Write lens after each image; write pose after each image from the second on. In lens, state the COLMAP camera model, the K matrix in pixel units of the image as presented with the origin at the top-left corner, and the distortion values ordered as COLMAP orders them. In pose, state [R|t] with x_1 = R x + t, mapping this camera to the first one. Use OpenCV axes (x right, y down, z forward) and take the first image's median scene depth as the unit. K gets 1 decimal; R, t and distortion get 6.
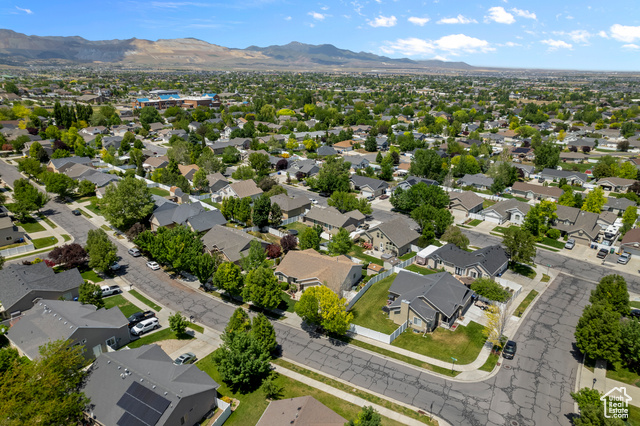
lens RADIAL K [[408.8, 0, 323.1], [0, 408.8, 214.1], [0, 0, 1]] dist [-0.061915, 0.050741]
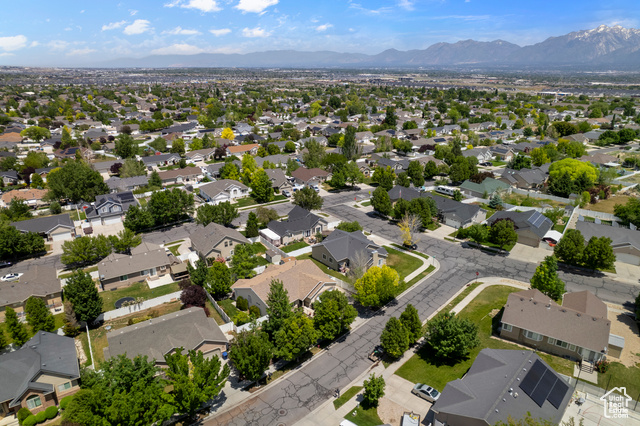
lens RADIAL K [[408.8, 0, 318.9], [0, 408.8, 214.5], [0, 0, 1]] dist [-0.061915, 0.050741]
pose [[0.249127, -0.342059, 0.906053, -0.645537], [0.327867, 0.910095, 0.253436, -0.180558], [-0.911284, 0.233927, 0.338879, 0.491670]]
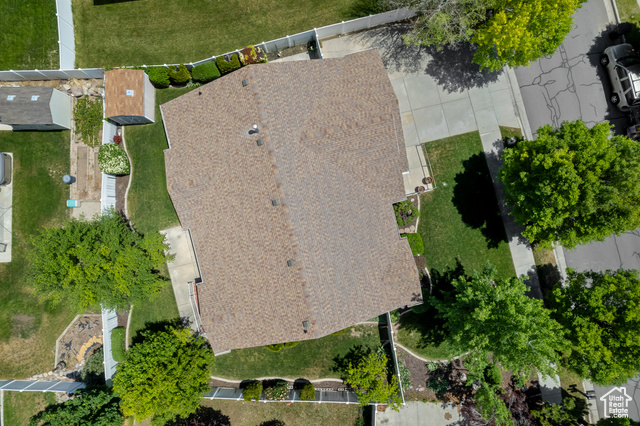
lens RADIAL K [[408.8, 0, 321.3], [0, 408.8, 215.7], [0, 0, 1]] dist [-0.061915, 0.050741]
pose [[-0.682097, -0.731112, 0.014792, -0.029697], [0.245052, -0.209471, 0.946610, -0.110535], [-0.688980, 0.649305, 0.322041, 0.761648]]
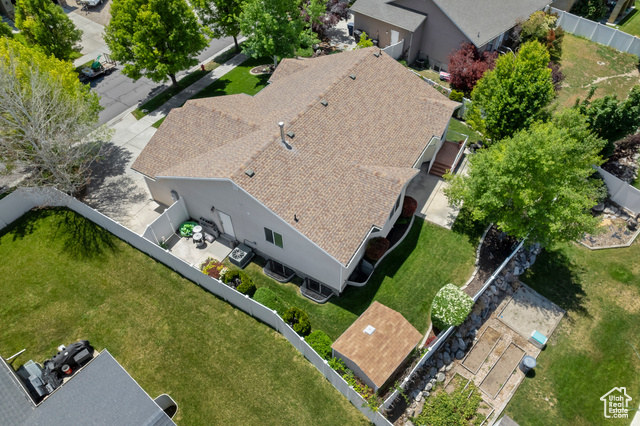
lens RADIAL K [[408.8, 0, 320.8], [0, 408.8, 214.8], [0, 0, 1]] dist [-0.061915, 0.050741]
pose [[-0.031731, 0.735037, -0.677285, 0.188531], [-0.328917, 0.632204, 0.701521, -0.026681], [0.943826, 0.245030, 0.221706, 0.807319]]
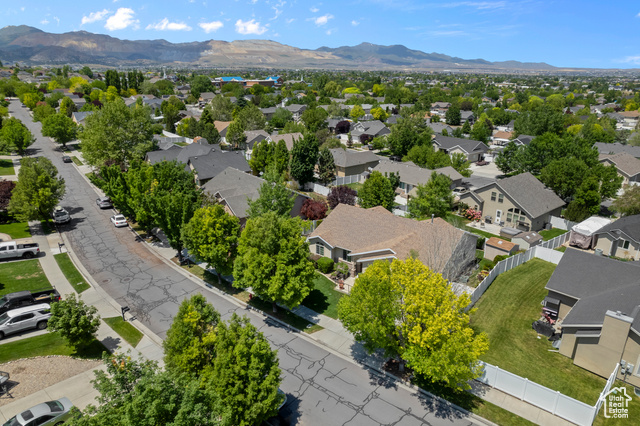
lens RADIAL K [[408.8, 0, 323.6], [0, 408.8, 212.2], [0, 0, 1]] dist [-0.061915, 0.050741]
pose [[0.987285, 0.050118, -0.150855, -0.018135], [-0.051370, 0.998670, -0.004408, 0.091435], [0.150434, 0.012101, 0.988546, 0.397233]]
